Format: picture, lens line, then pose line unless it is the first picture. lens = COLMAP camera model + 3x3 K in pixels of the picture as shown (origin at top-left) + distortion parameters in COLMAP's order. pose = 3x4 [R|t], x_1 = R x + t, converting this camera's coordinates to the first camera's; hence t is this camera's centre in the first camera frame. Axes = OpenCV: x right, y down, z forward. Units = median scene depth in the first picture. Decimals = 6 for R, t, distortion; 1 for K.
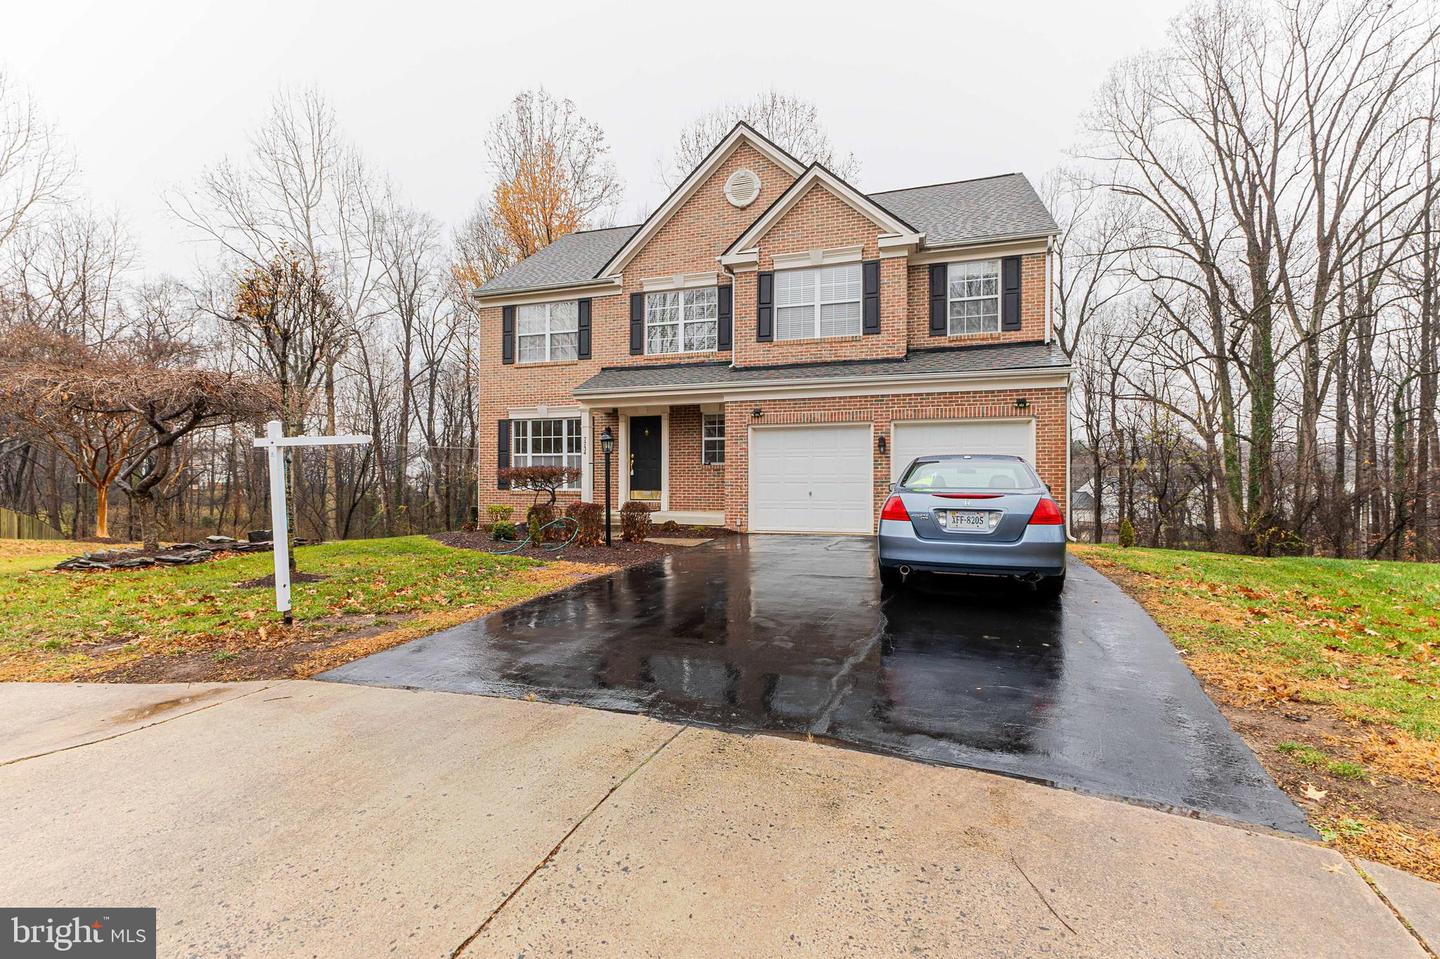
lens RADIAL K [[633.8, 0, 723.5], [0, 633.8, 481.4], [0, 0, 1]] dist [-0.000566, -0.000254]
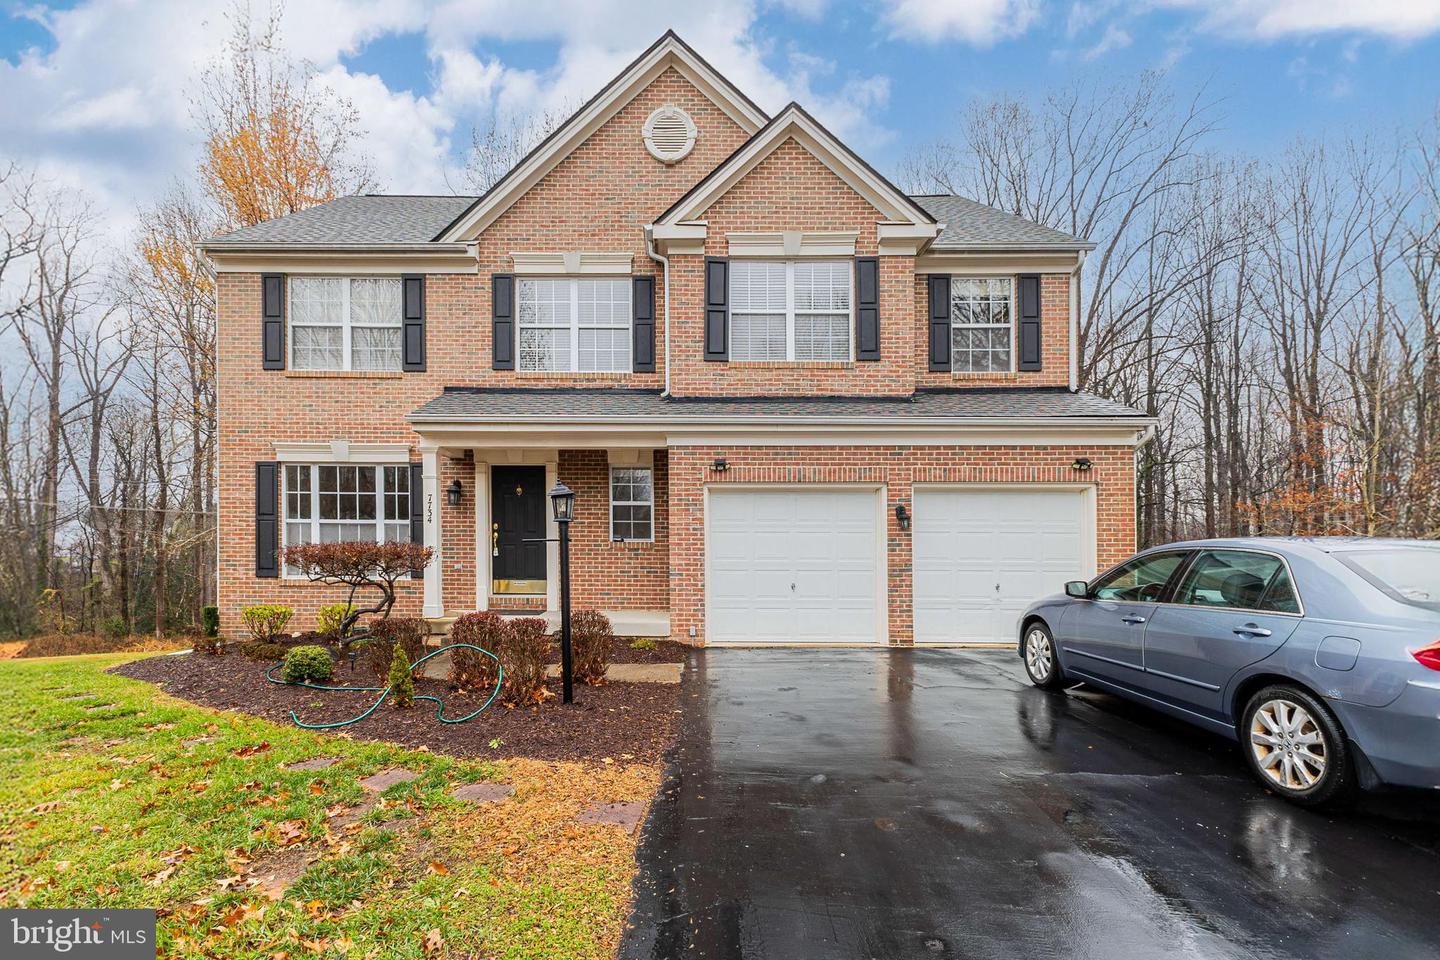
lens RADIAL K [[710.4, 0, 716.7], [0, 710.4, 566.4], [0, 0, 1]] dist [0.014428, -0.000919]
pose [[0.960930, 0.001891, 0.276786, -0.142246], [-0.005538, 0.999908, 0.012398, -0.010414], [-0.276737, -0.013447, 0.960852, 0.262771]]
